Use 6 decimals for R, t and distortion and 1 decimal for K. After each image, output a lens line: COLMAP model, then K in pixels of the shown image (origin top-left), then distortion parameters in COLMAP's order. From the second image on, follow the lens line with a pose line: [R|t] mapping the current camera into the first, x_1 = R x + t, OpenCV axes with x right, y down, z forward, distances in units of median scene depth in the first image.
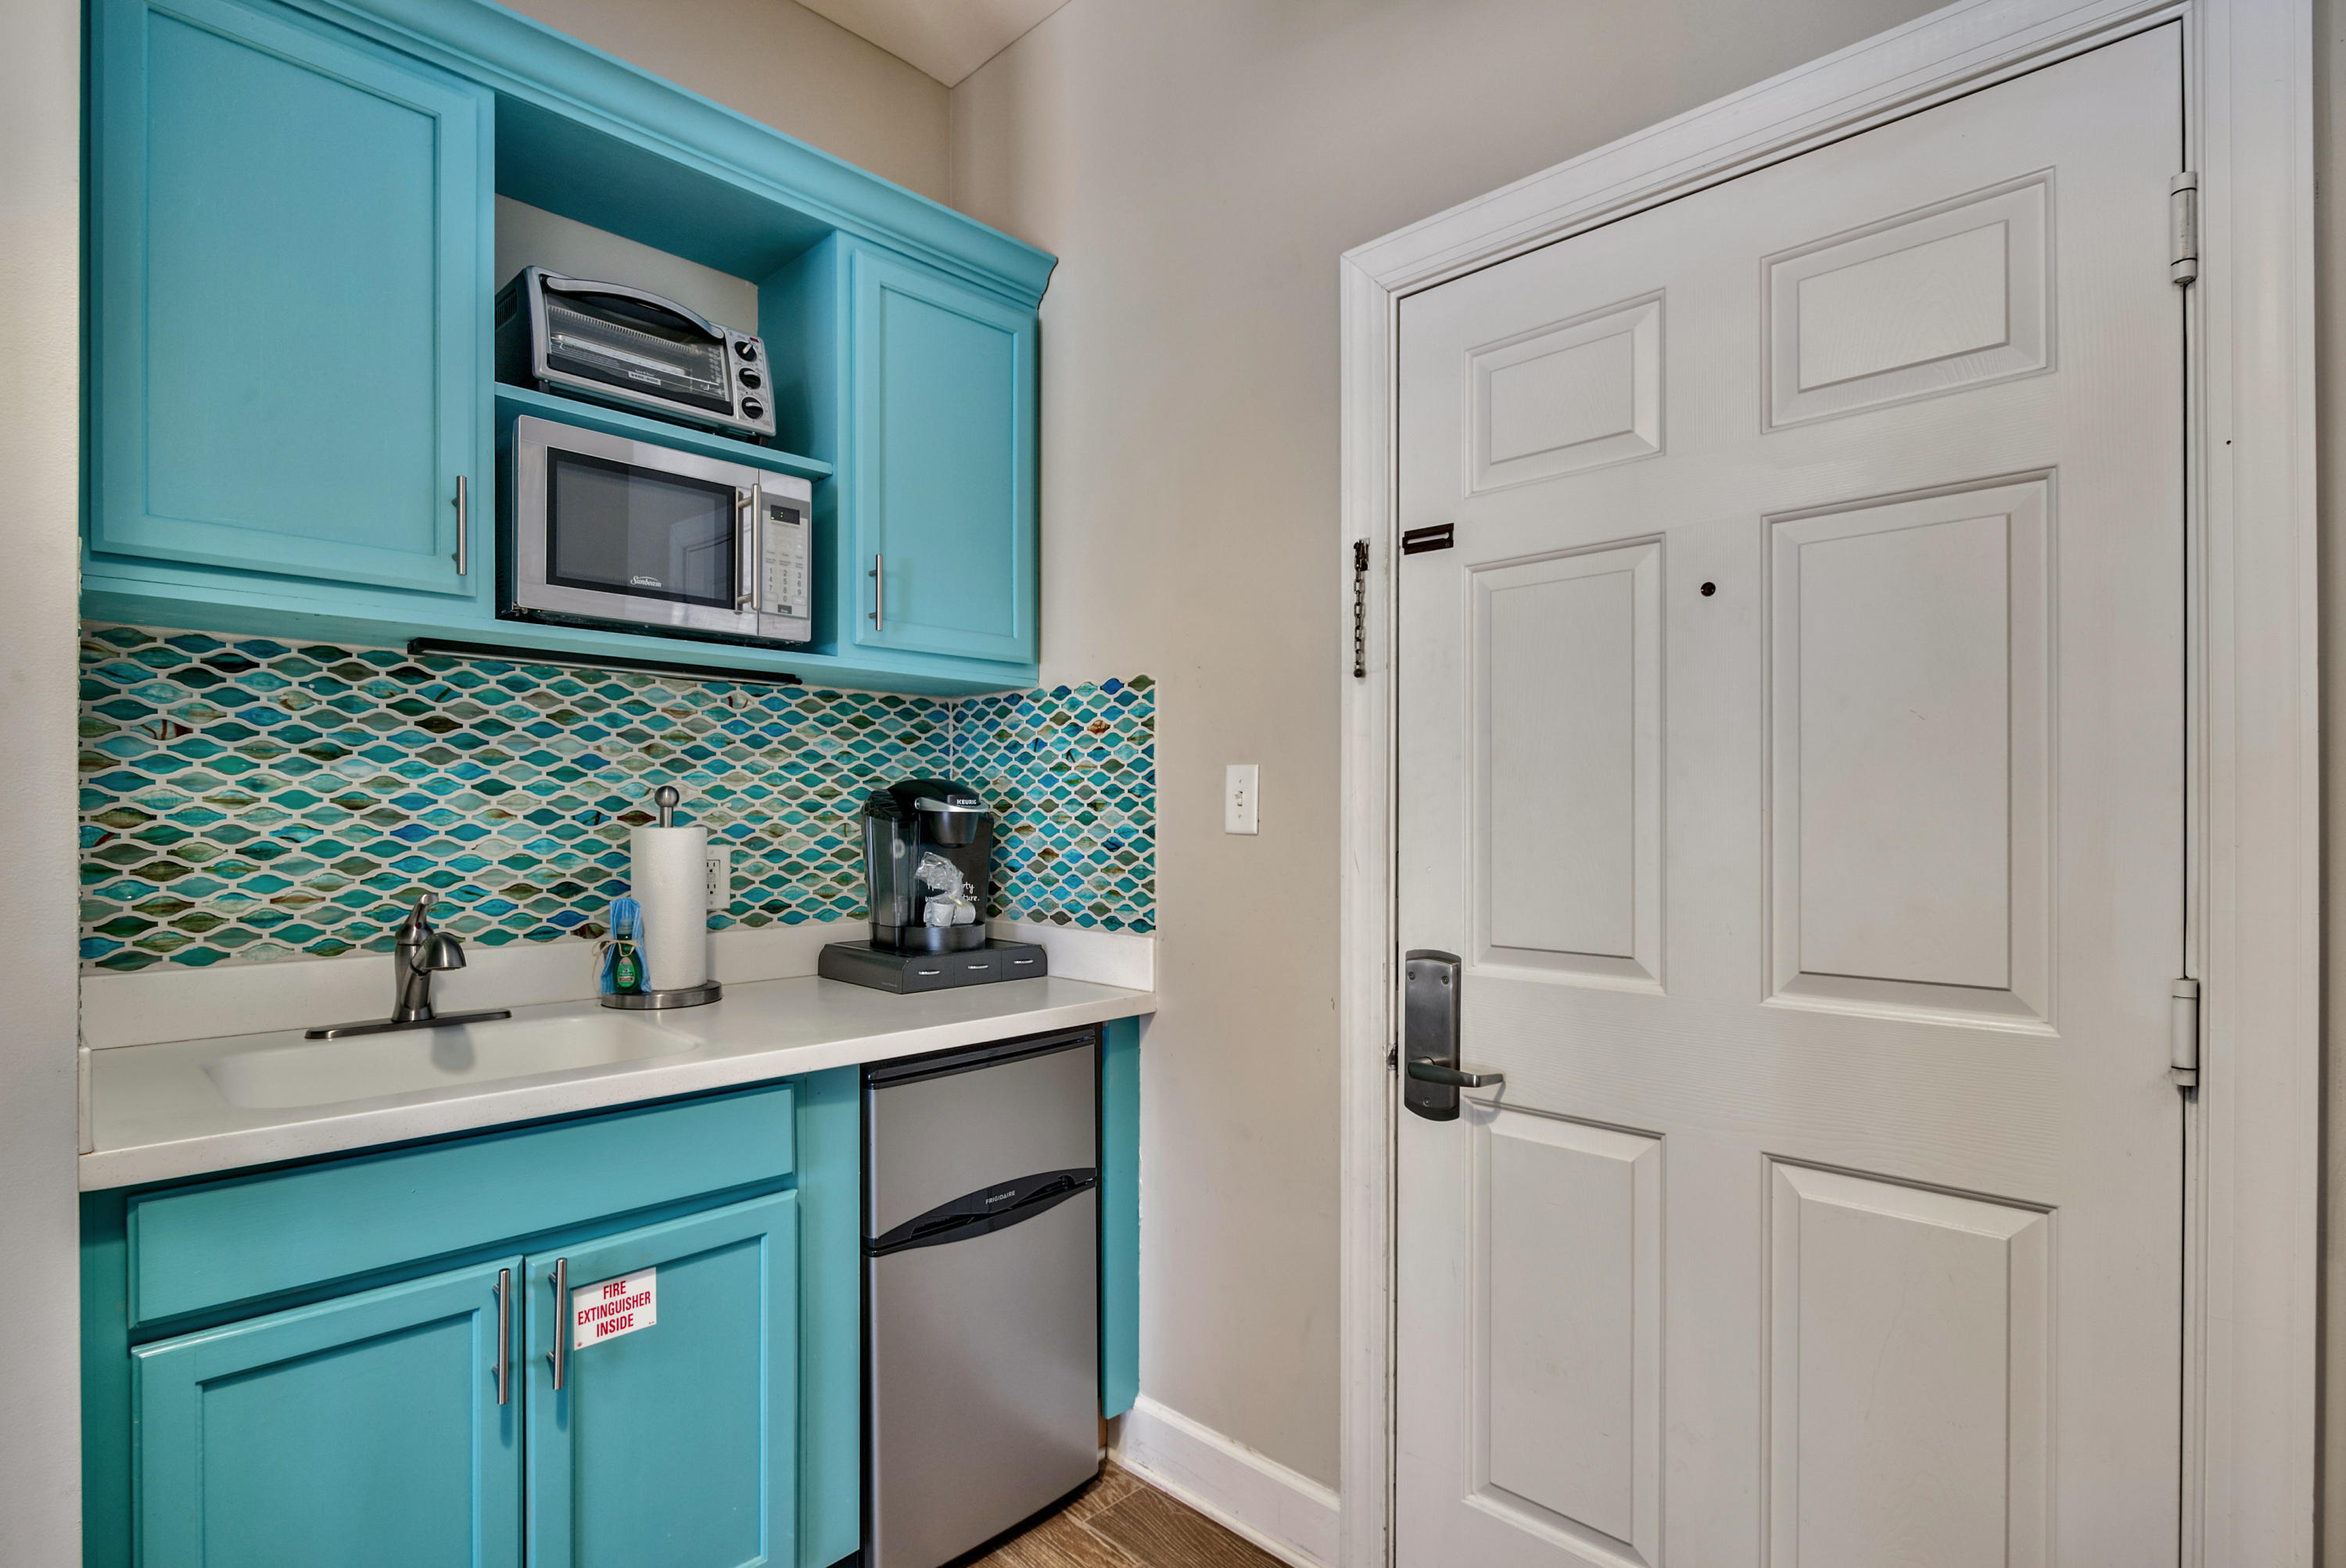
lens RADIAL K [[1165.6, 0, 1153.5], [0, 1165.6, 808.8], [0, 0, 1]] dist [-0.005151, -0.000991]
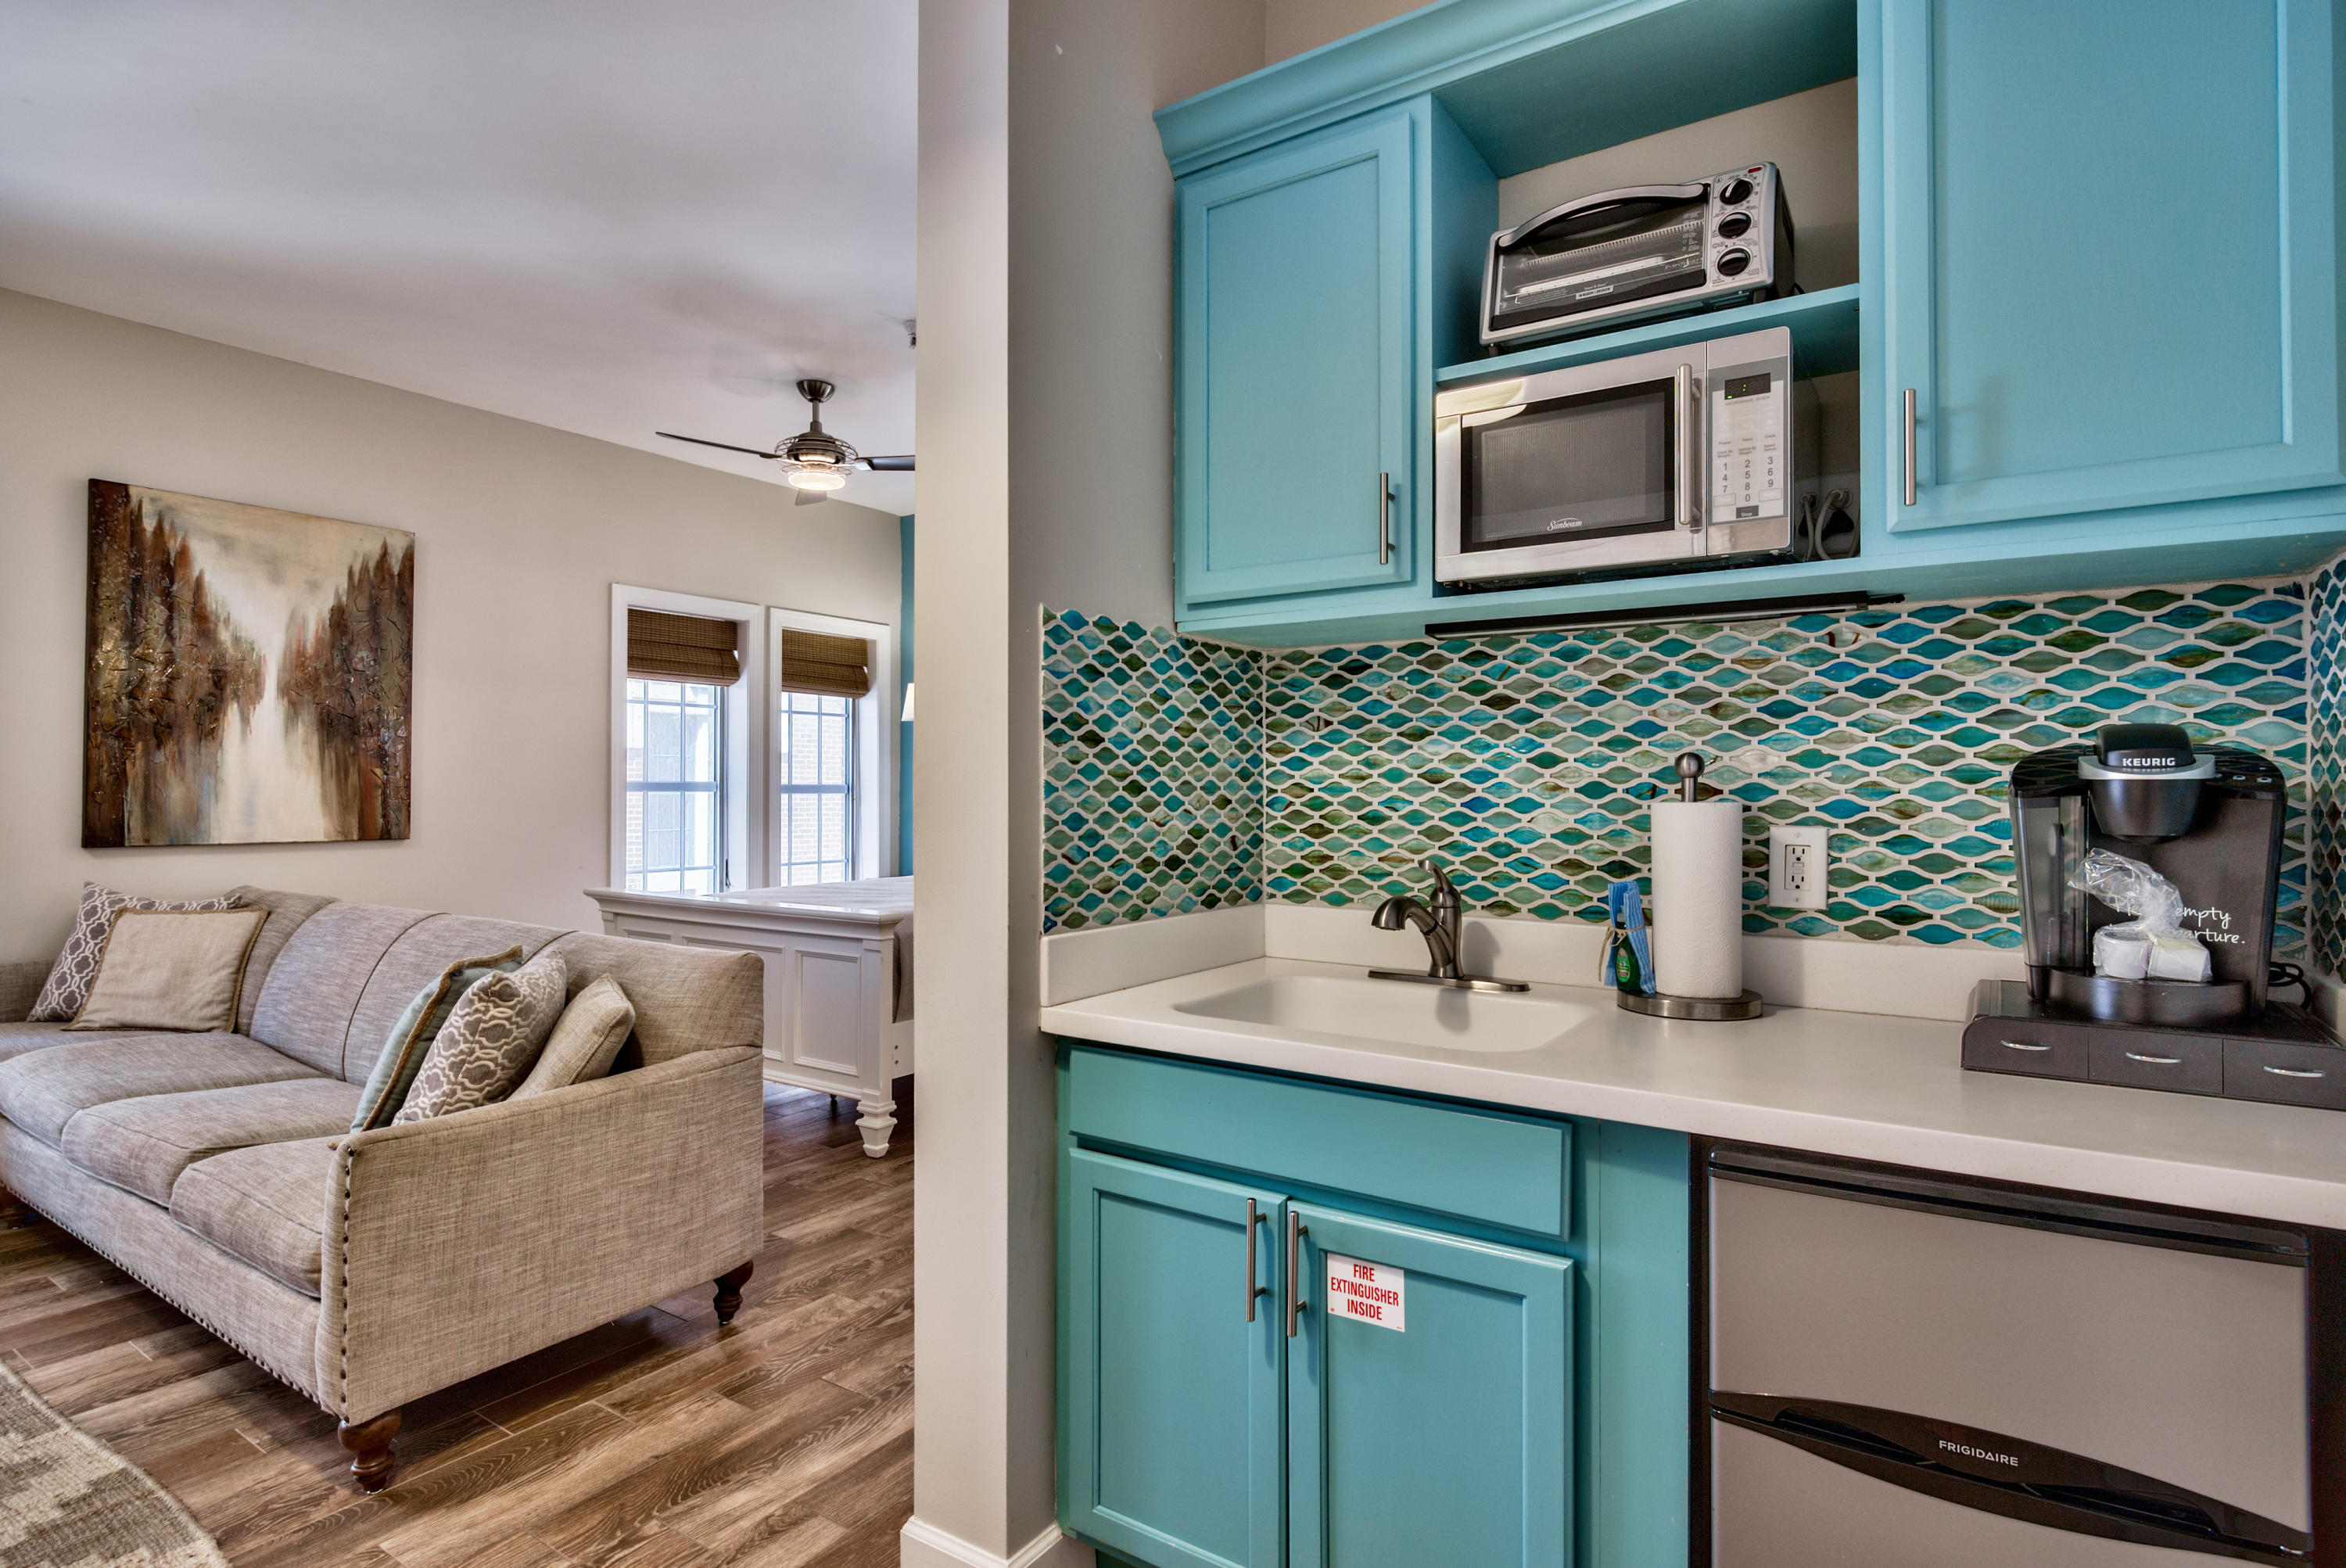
lens RADIAL K [[1165.6, 0, 1154.0], [0, 1165.6, 780.5], [0, 0, 1]] dist [-0.005151, -0.000991]
pose [[0.174109, -0.011146, -0.984663, 0.359986], [0.002896, 0.999937, -0.010807, 0.008759], [0.984722, -0.000970, 0.174130, 0.502854]]
